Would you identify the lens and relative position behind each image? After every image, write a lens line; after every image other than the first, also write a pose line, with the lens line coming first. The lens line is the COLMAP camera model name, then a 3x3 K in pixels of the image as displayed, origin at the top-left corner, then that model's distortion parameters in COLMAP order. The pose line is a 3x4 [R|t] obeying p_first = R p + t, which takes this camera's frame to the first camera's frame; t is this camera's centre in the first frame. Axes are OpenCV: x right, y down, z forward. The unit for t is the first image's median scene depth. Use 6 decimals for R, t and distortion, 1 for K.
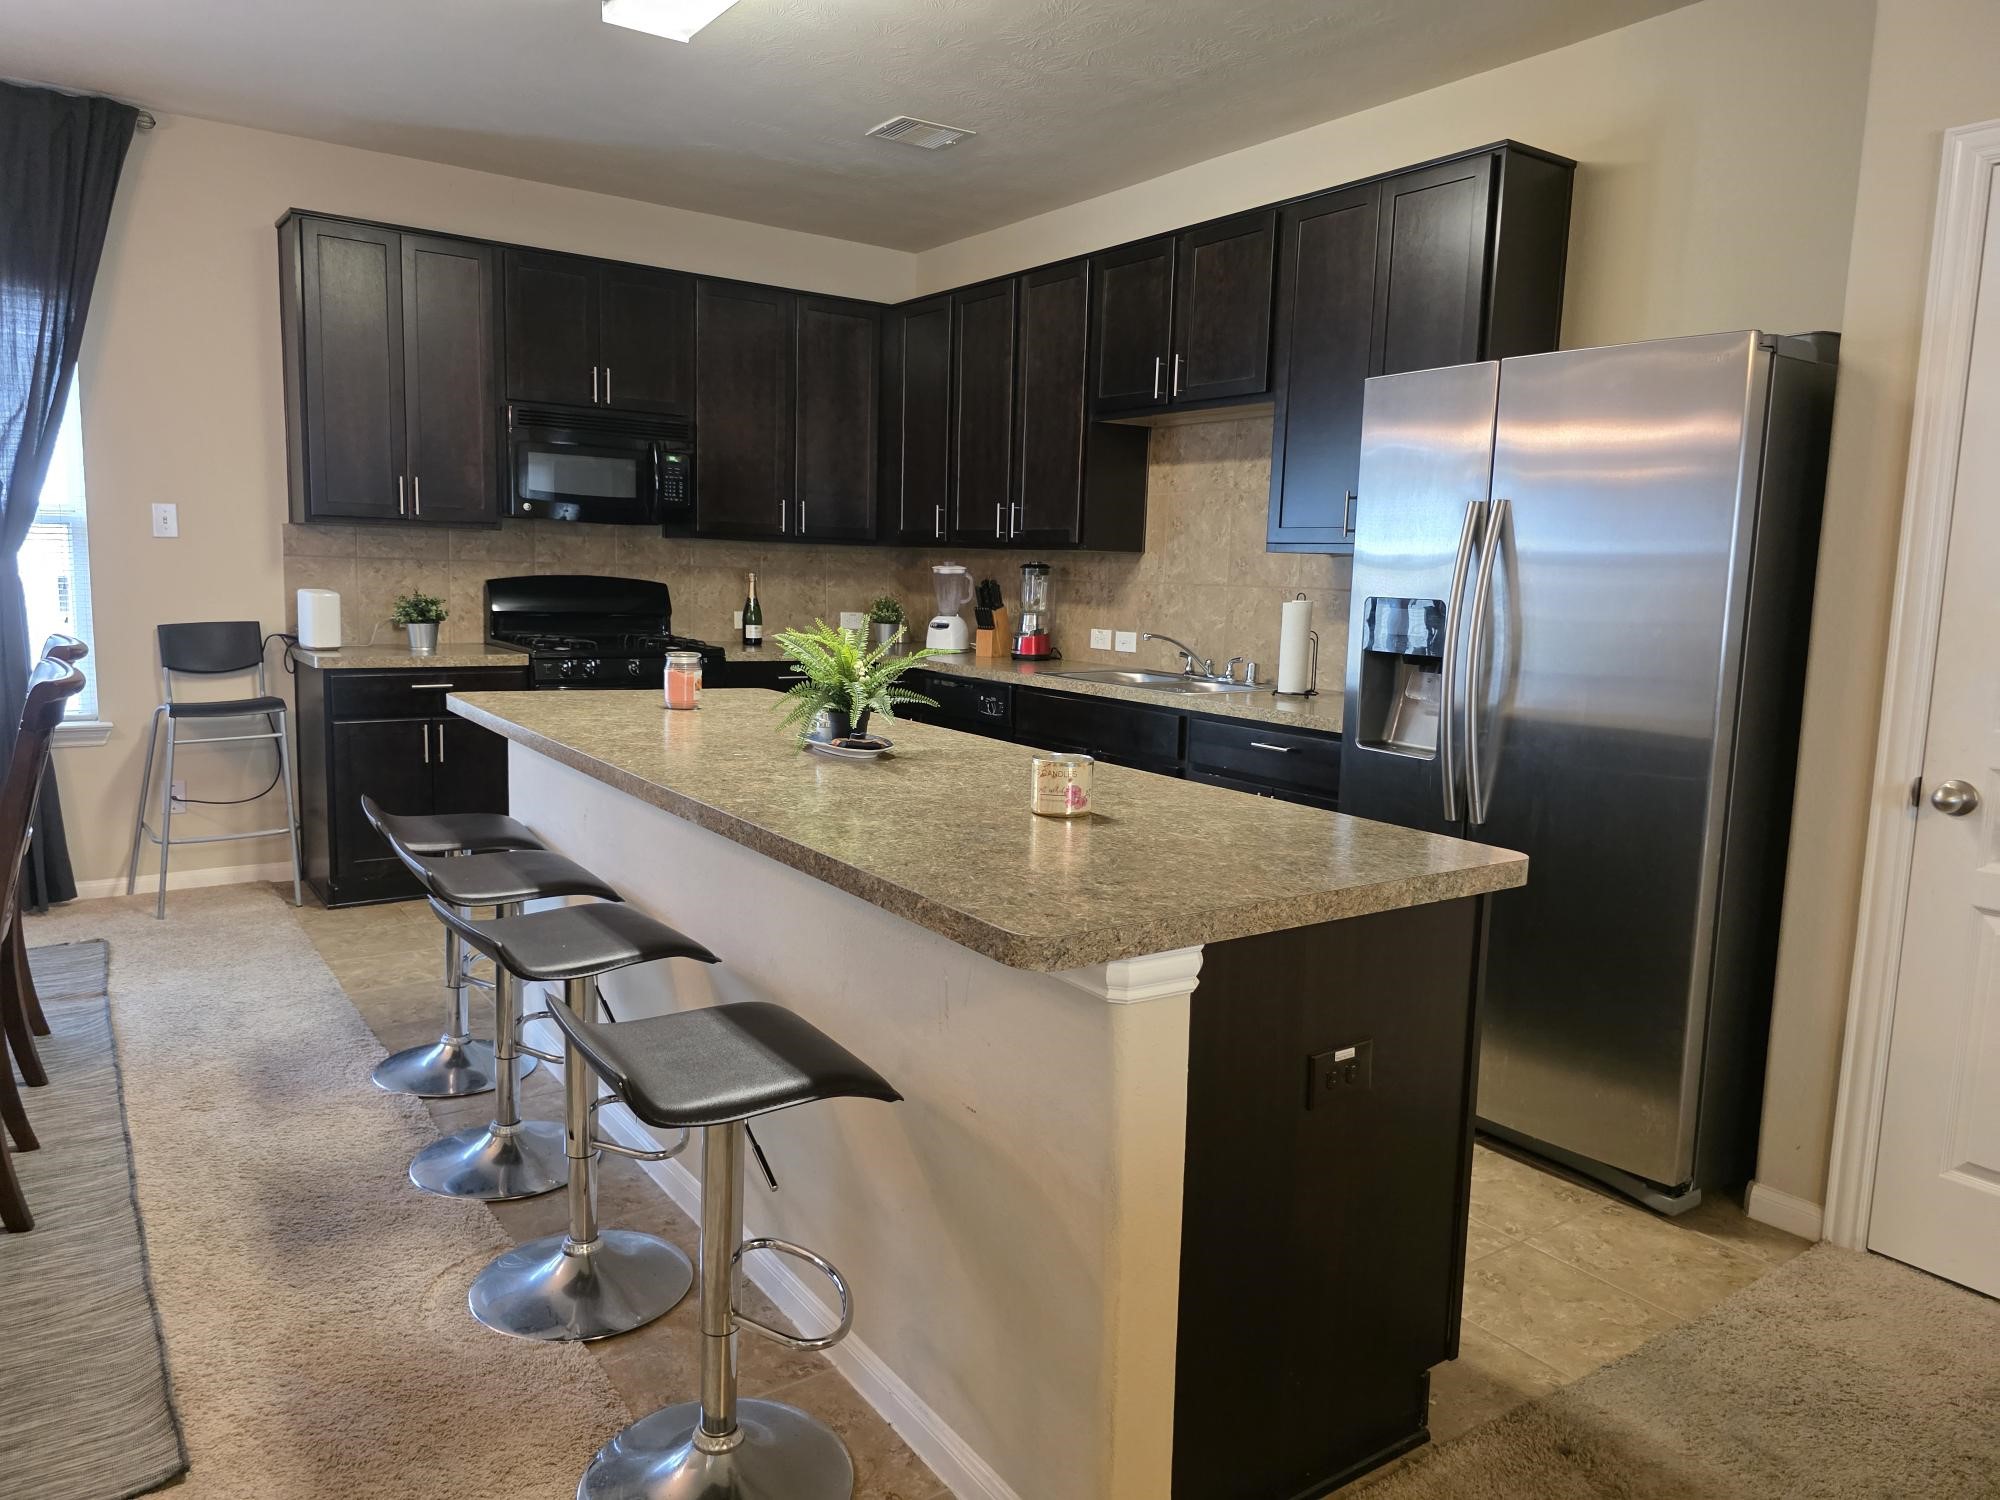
lens RADIAL K [[1370.1, 0, 1000.0], [0, 1370.1, 750.0], [0, 0, 1]] dist [0.056747, -0.058717]
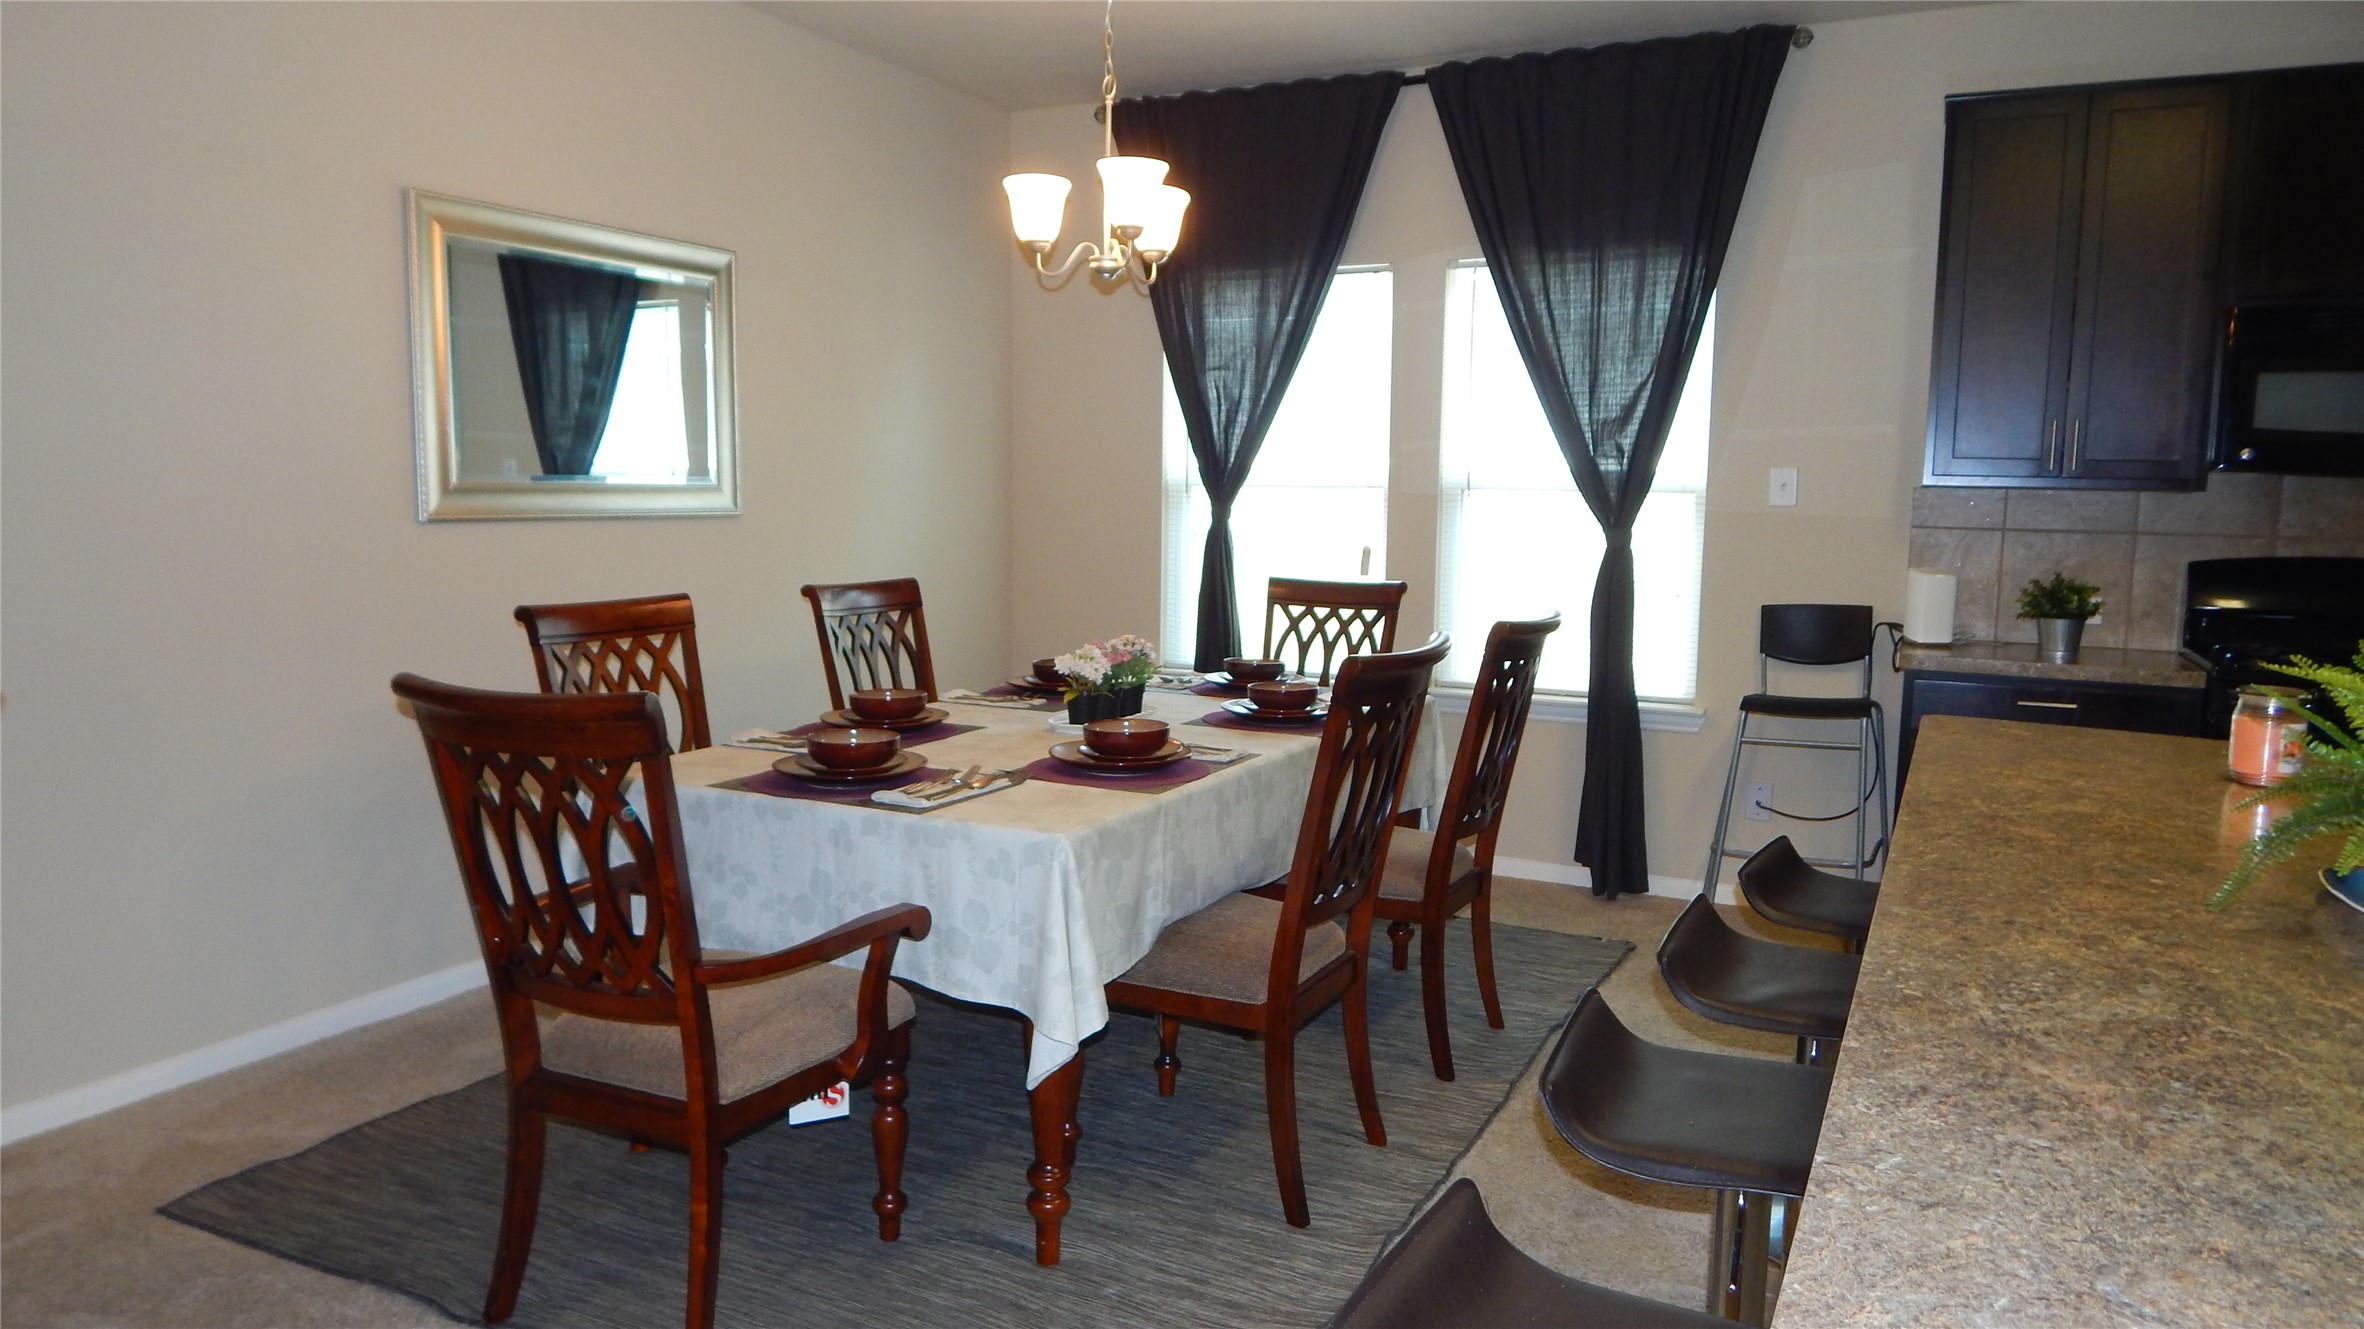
lens RADIAL K [[1572.8, 0, 1182.0], [0, 1572.8, 664.5], [0, 0, 1]] dist [0.000055, -0.000093]
pose [[0.474132, 0.077970, -0.876995, 0.095943], [-0.125279, 0.991911, 0.020456, -0.026530], [0.871495, 0.100170, 0.480065, 0.199256]]
